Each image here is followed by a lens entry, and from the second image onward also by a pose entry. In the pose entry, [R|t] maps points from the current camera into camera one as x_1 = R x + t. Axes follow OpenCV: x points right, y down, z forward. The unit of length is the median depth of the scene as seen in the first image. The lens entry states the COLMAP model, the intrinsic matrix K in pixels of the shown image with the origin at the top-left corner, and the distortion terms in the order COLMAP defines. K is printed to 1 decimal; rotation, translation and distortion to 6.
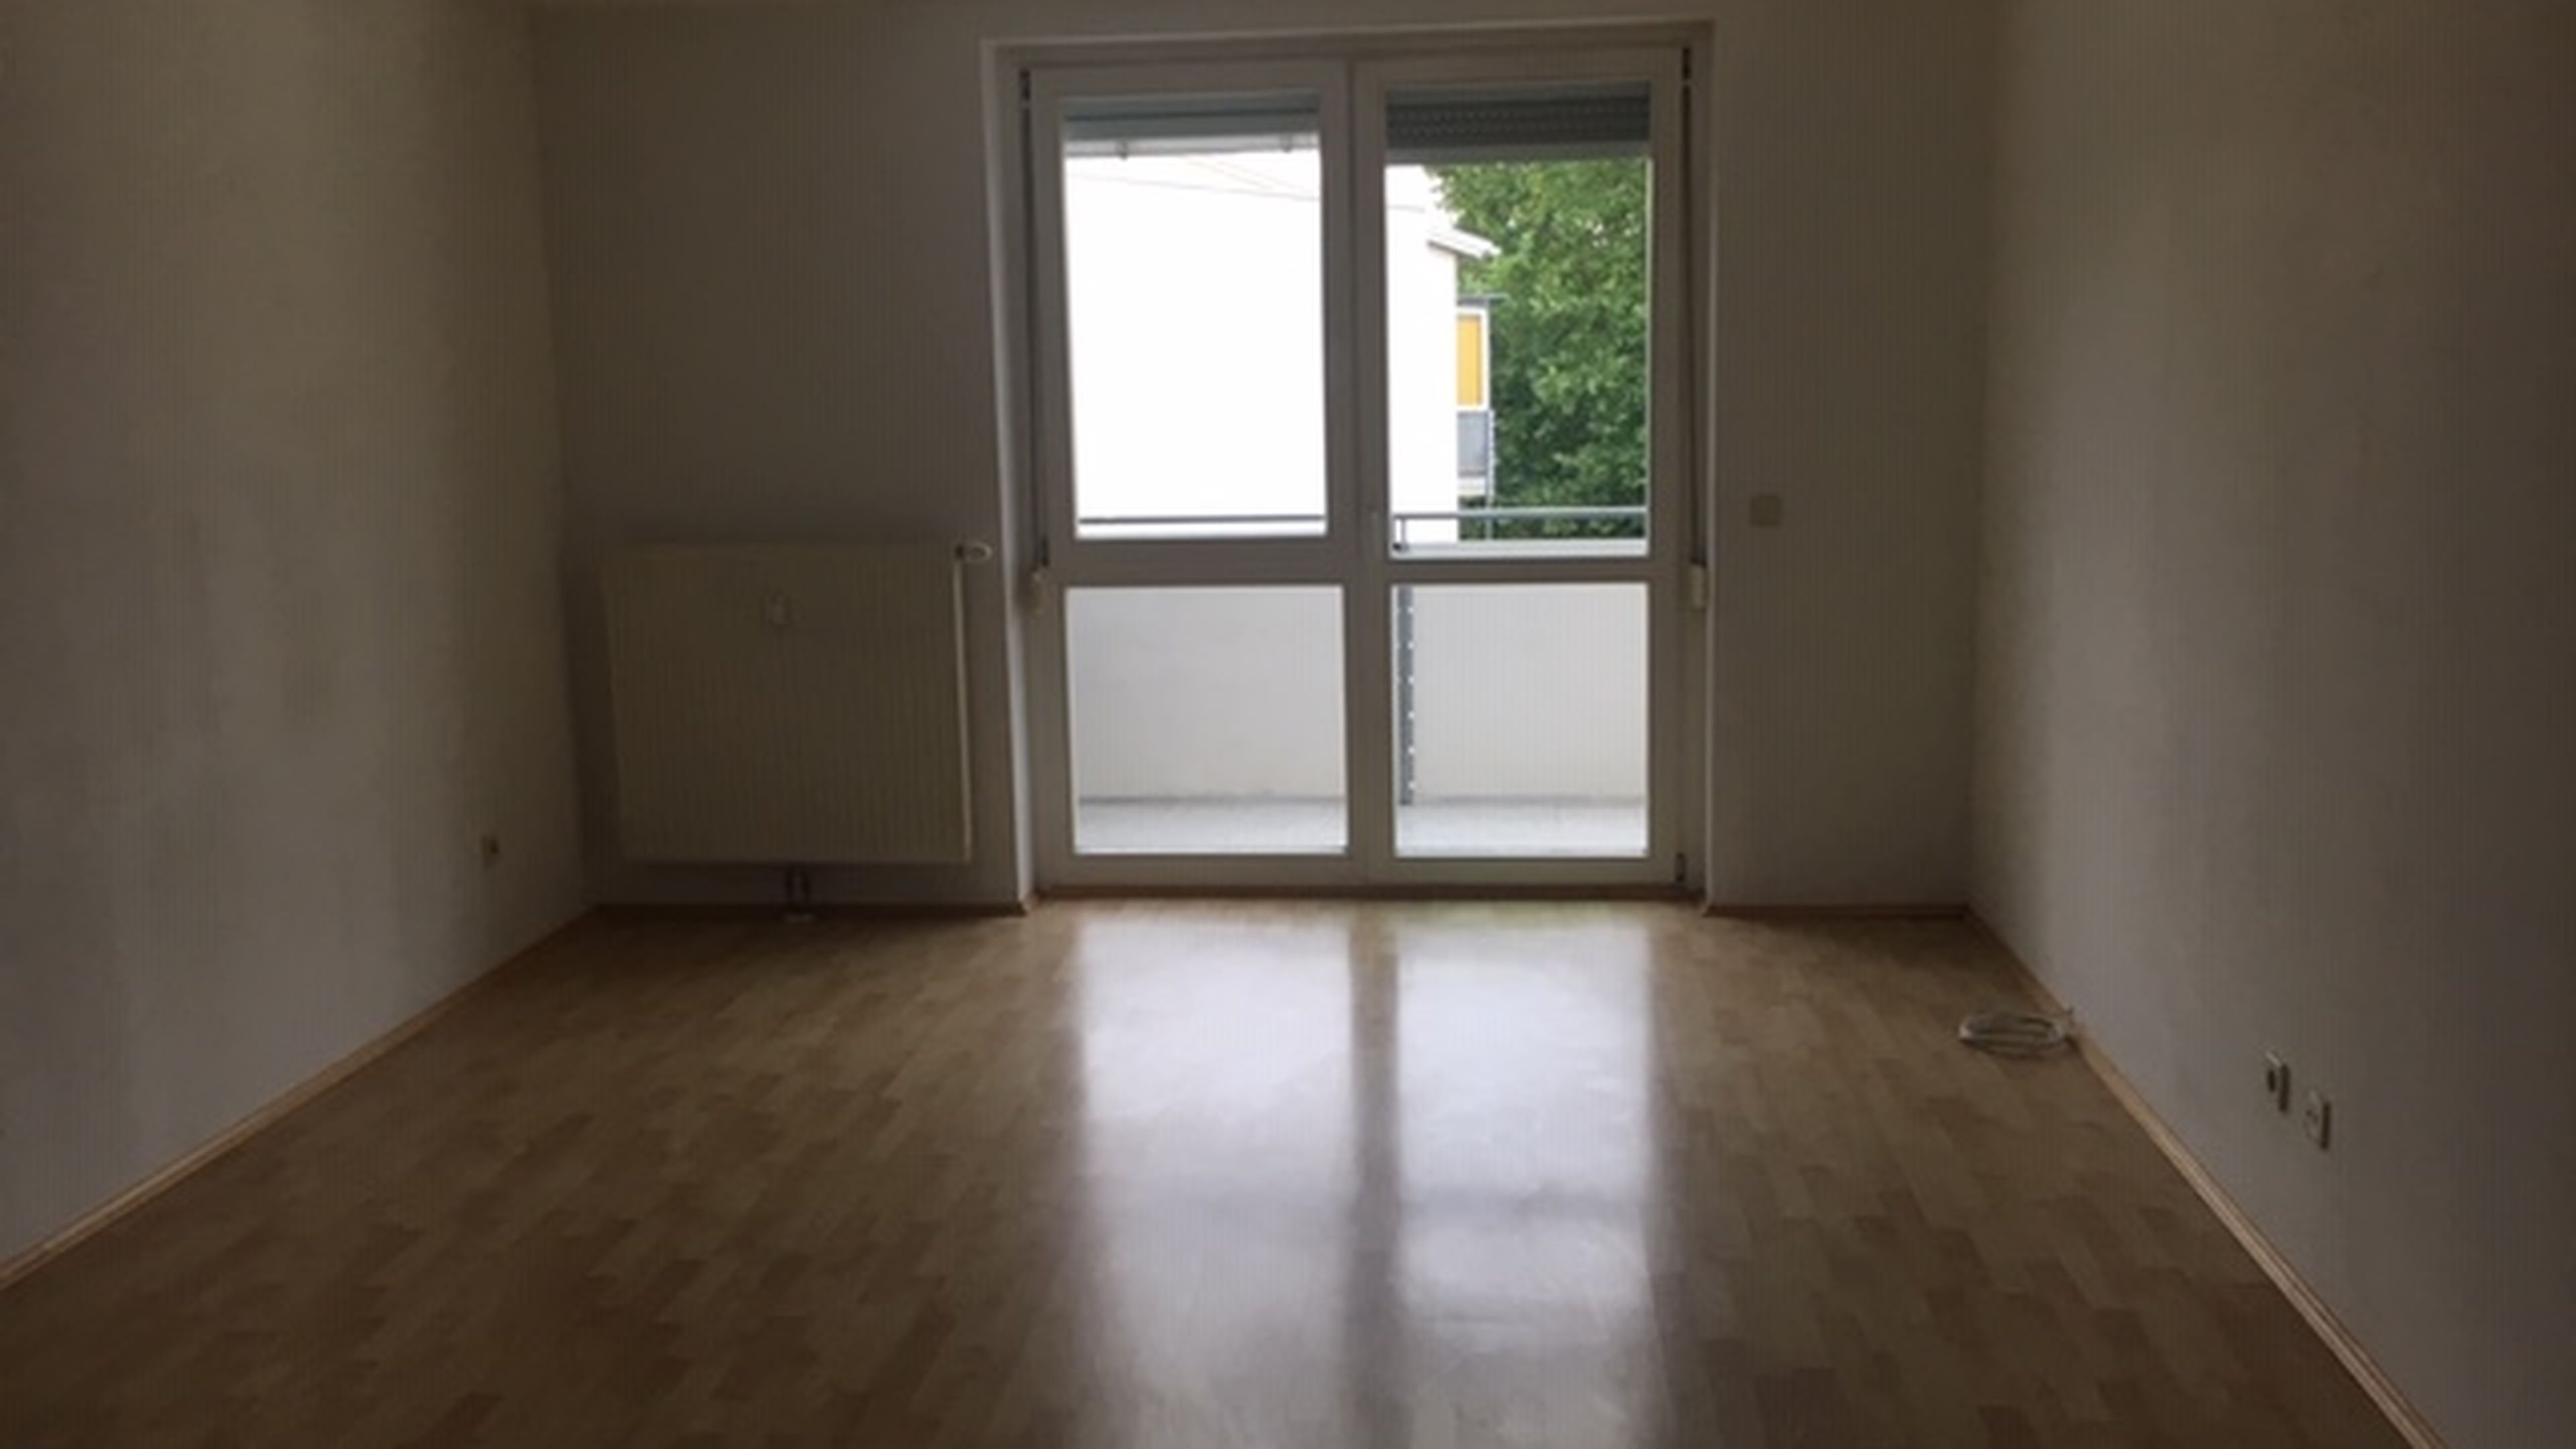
lens RADIAL K [[2128.3, 0, 1286.7], [0, 2128.3, 723.8], [0, 0, 1]] dist [0.010117, 0.002698]
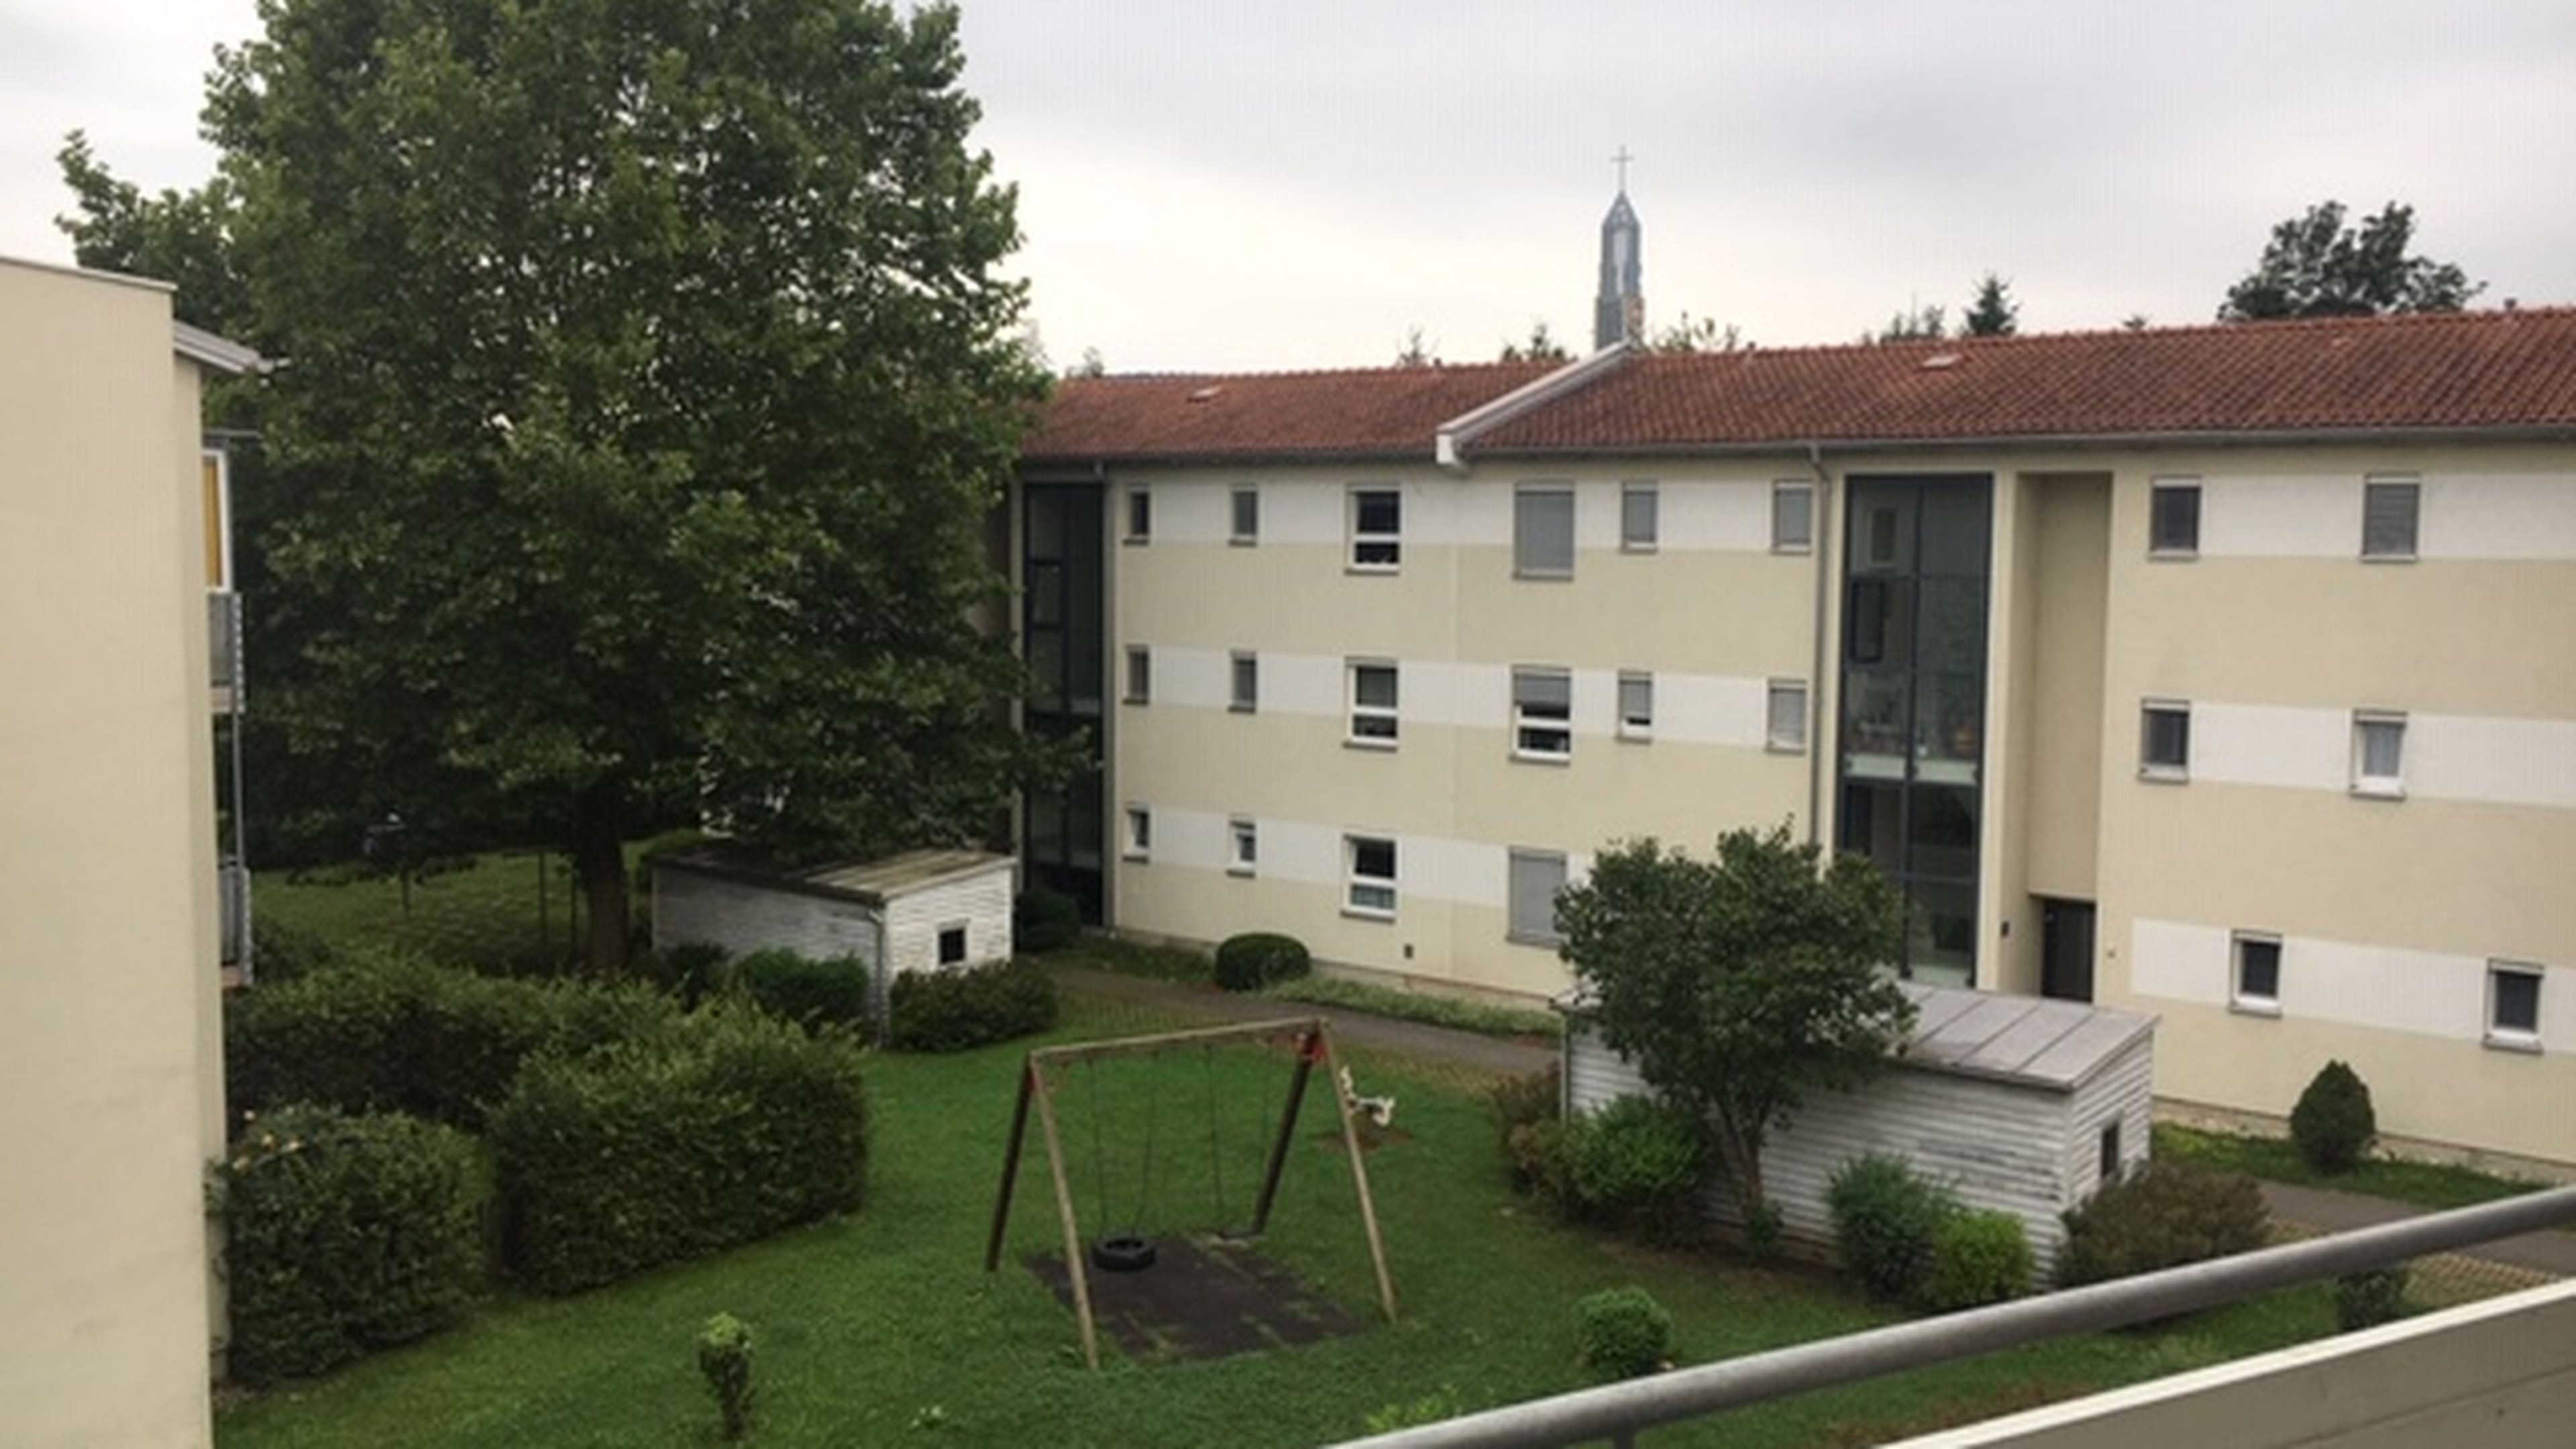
lens RADIAL K [[2128.3, 0, 1290.0], [0, 2128.3, 726.7], [0, 0, 1]] dist [0.010117, 0.002698]
pose [[0.823201, -0.021339, 0.567349, -0.015261], [0.065176, 0.996239, -0.057098, -0.033913], [-0.563997, 0.083981, 0.821495, 0.190068]]
